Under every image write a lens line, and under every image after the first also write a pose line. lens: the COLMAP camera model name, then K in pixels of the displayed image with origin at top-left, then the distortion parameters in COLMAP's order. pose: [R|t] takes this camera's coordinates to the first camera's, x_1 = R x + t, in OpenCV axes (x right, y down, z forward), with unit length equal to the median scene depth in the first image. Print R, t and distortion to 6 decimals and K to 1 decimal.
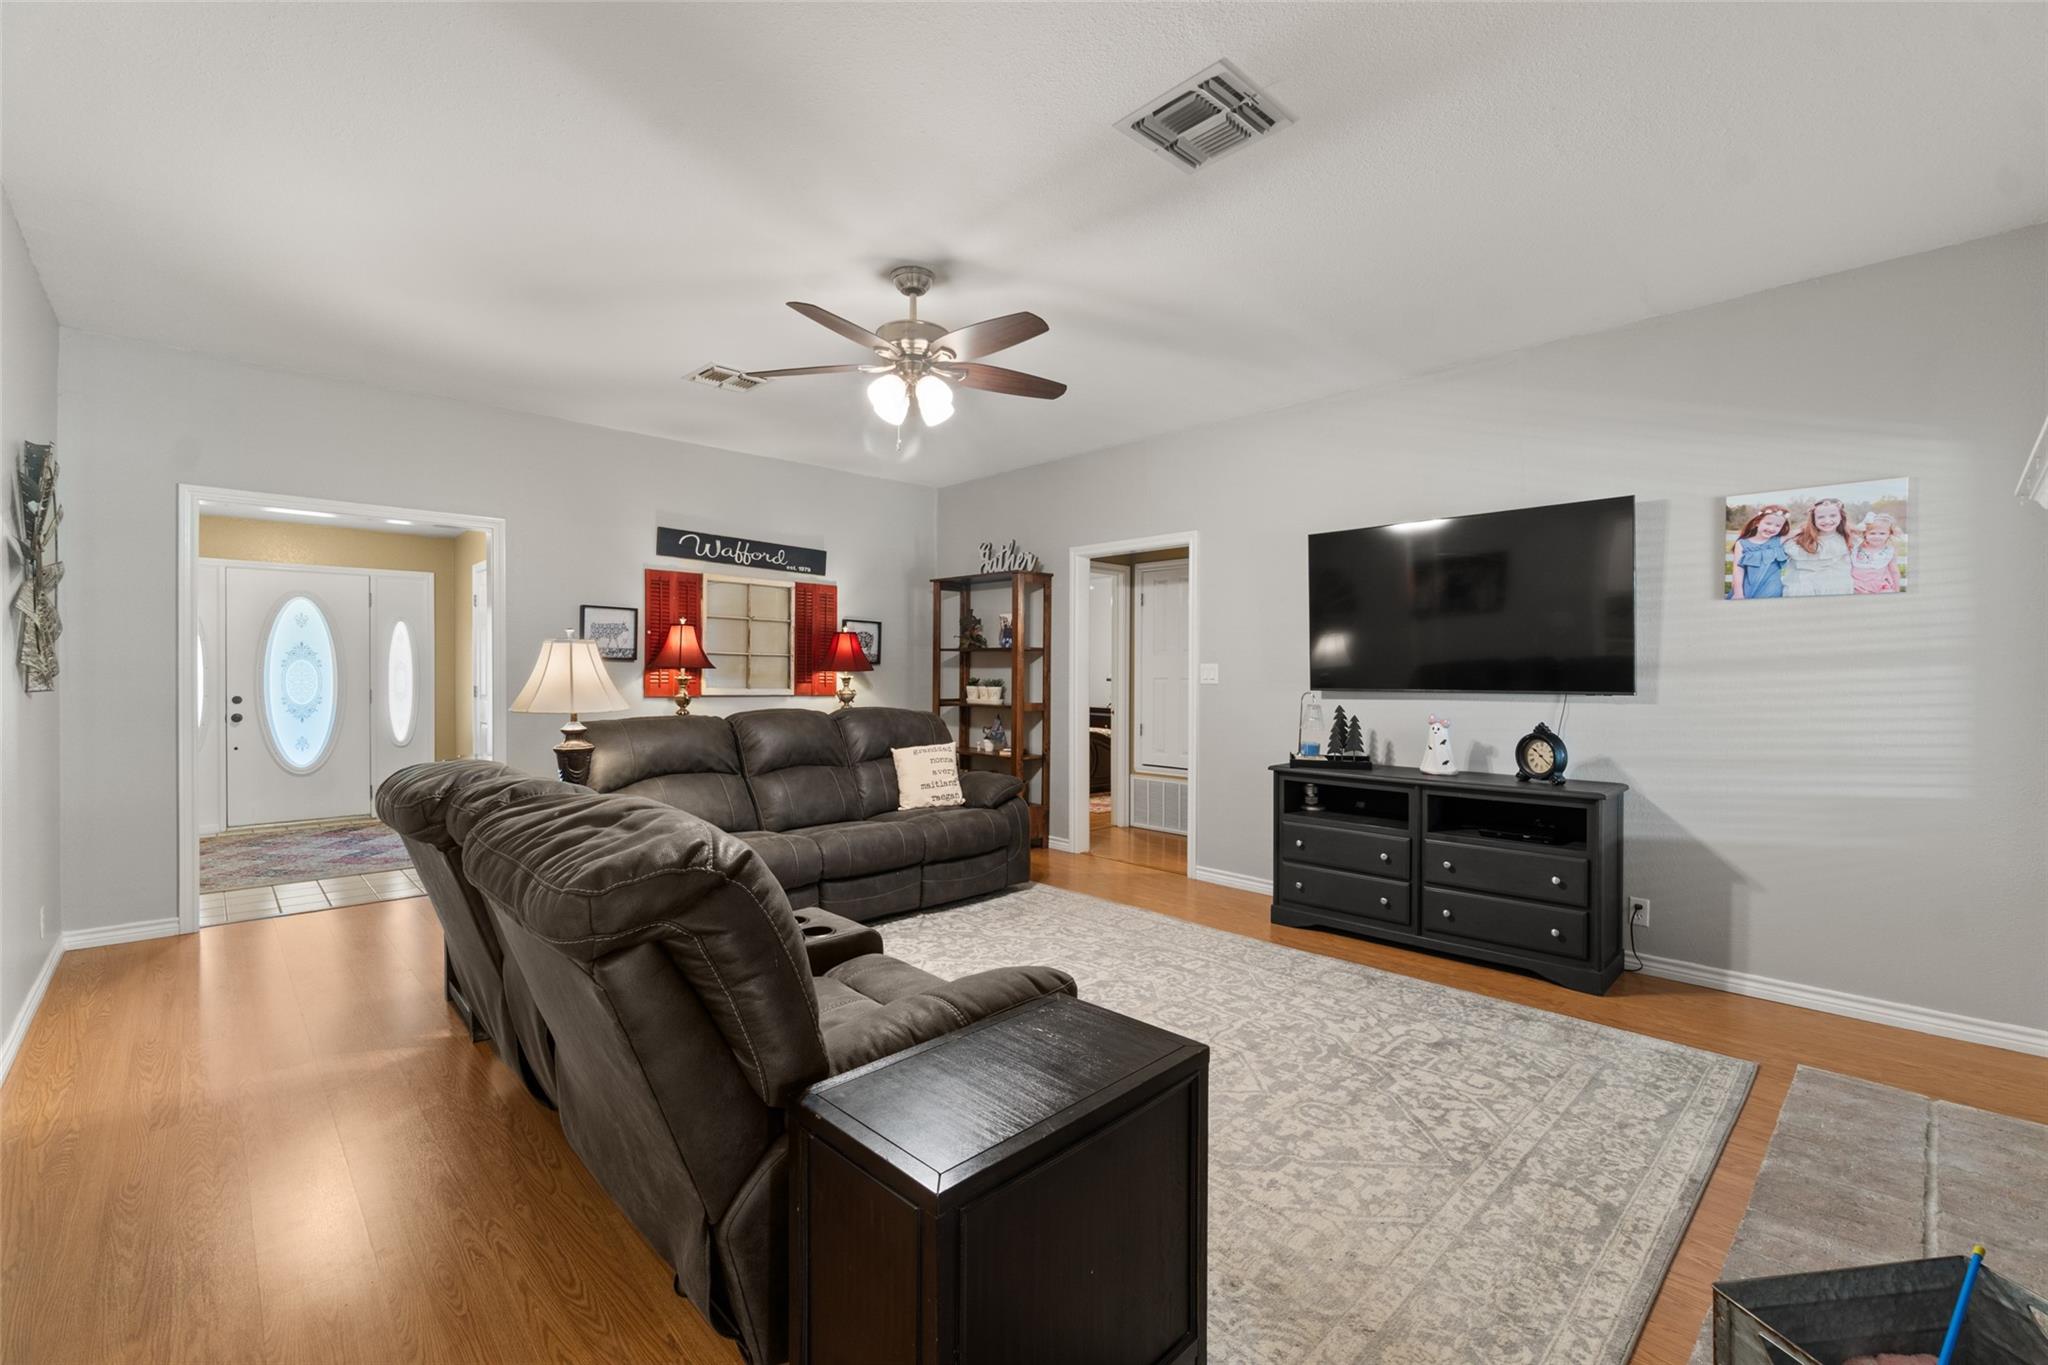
lens RADIAL K [[887.5, 0, 1027.3], [0, 887.5, 672.3], [0, 0, 1]] dist [-0.001511, 0.000127]
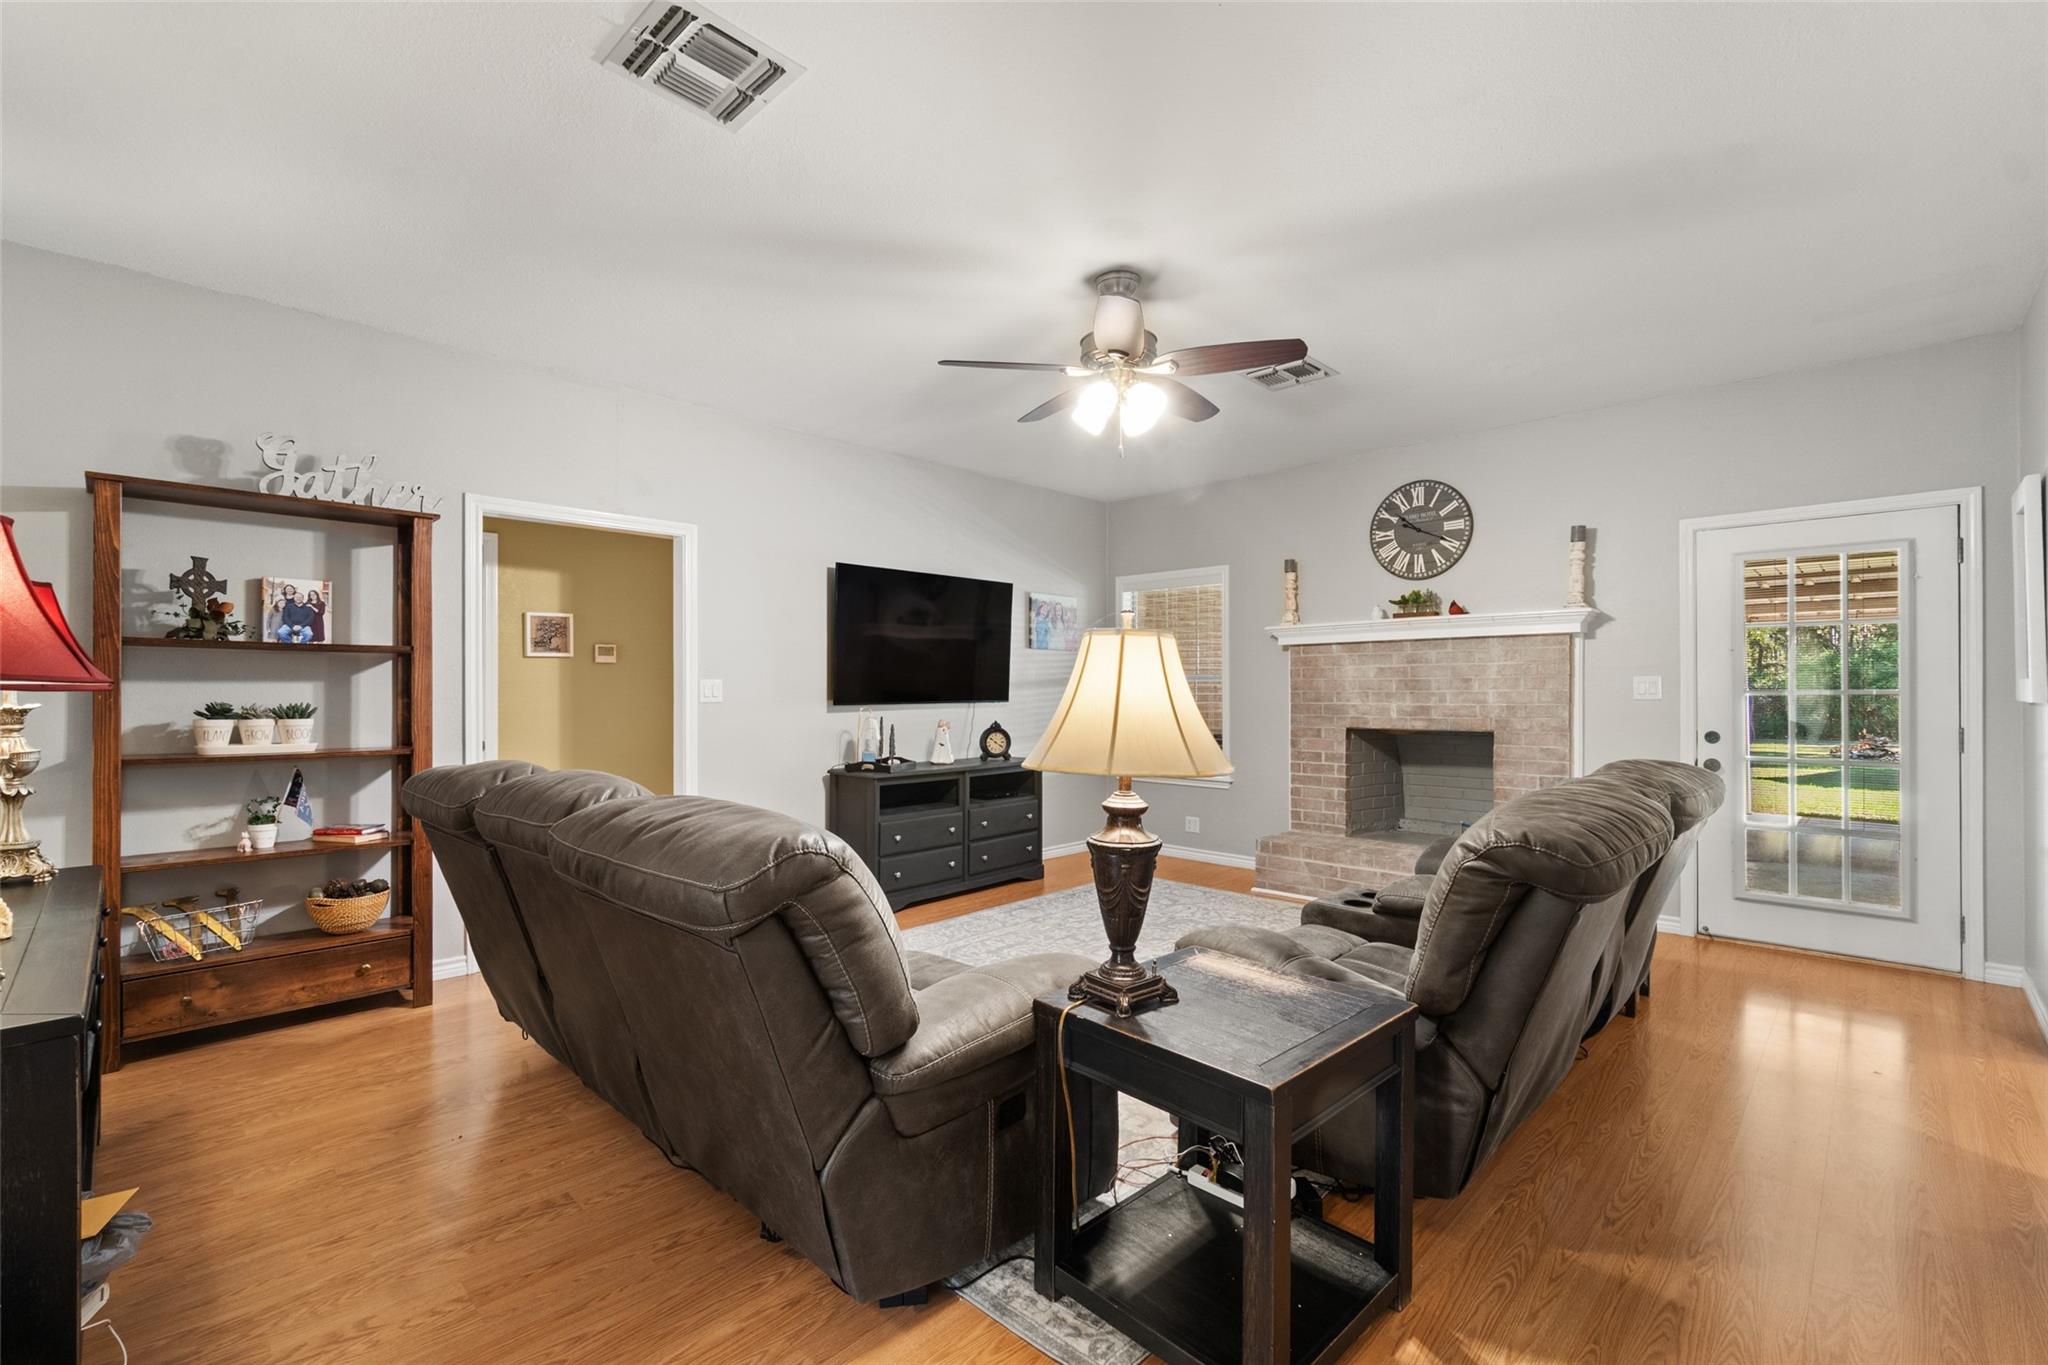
lens RADIAL K [[887.5, 0, 1027.3], [0, 887.5, 672.3], [0, 0, 1]] dist [-0.001511, 0.000127]
pose [[-0.046526, 0.013379, 0.998827, -0.944559], [-0.001697, 0.999908, -0.013473, -0.006851], [-0.998916, -0.002322, -0.046499, 0.988405]]
